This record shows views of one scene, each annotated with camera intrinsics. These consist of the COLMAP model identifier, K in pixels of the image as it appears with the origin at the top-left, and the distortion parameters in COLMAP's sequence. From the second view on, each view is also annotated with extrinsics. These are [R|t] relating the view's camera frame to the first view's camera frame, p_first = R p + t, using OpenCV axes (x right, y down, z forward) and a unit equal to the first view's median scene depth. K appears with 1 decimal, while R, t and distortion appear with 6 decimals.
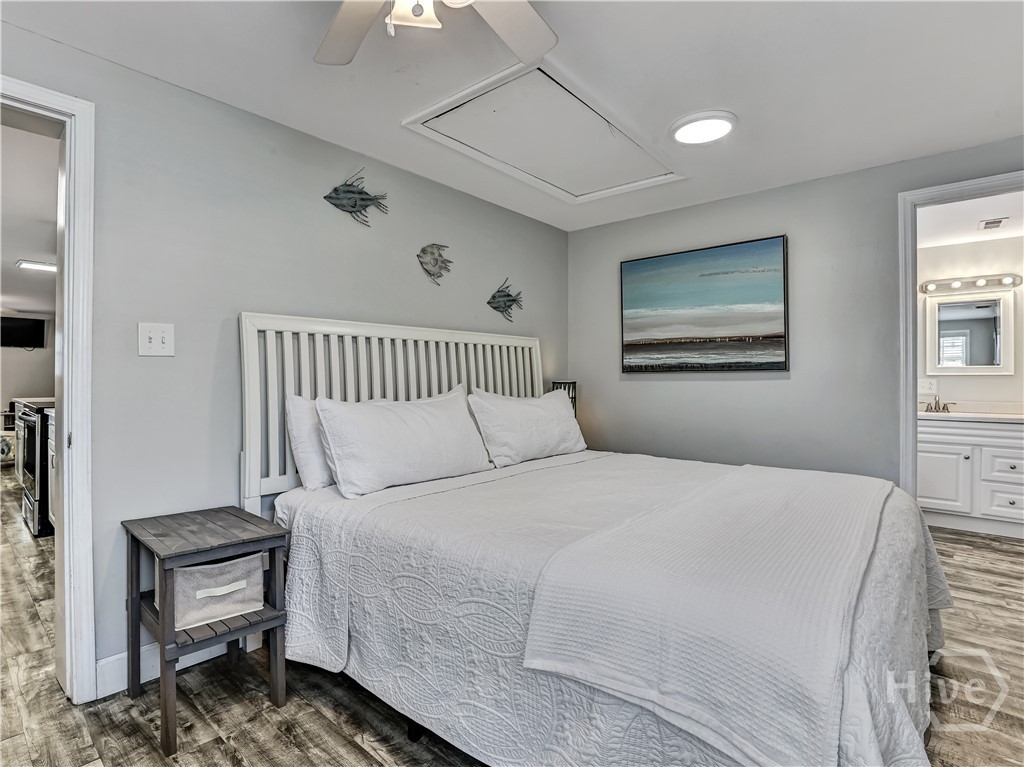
lens RADIAL K [[537.5, 0, 488.1], [0, 537.5, 382.1], [0, 0, 1]] dist [-0.006131, 0.000663]
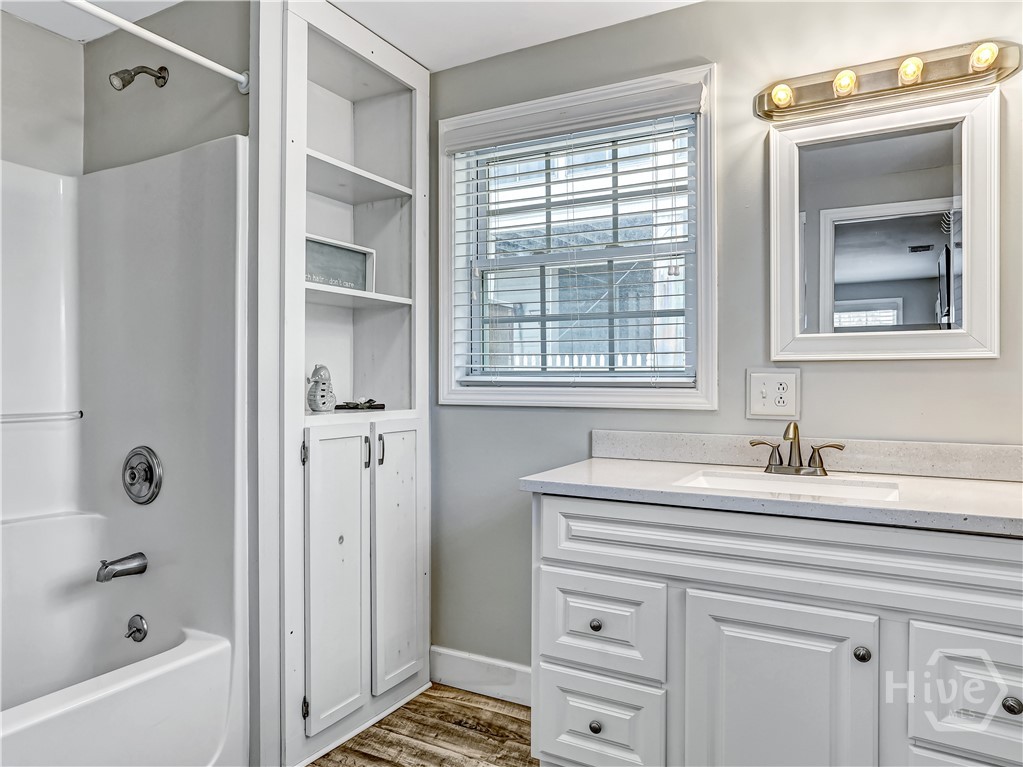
lens RADIAL K [[701.5, 0, 511.5], [0, 701.5, 383.5], [0, 0, 1]] dist [0.005821, 0.001715]
pose [[0.976800, 0.004126, 0.214113, 0.402278], [-0.003241, 0.999985, -0.004487, 0.002742], [-0.214128, 0.003689, 0.976799, 0.430016]]
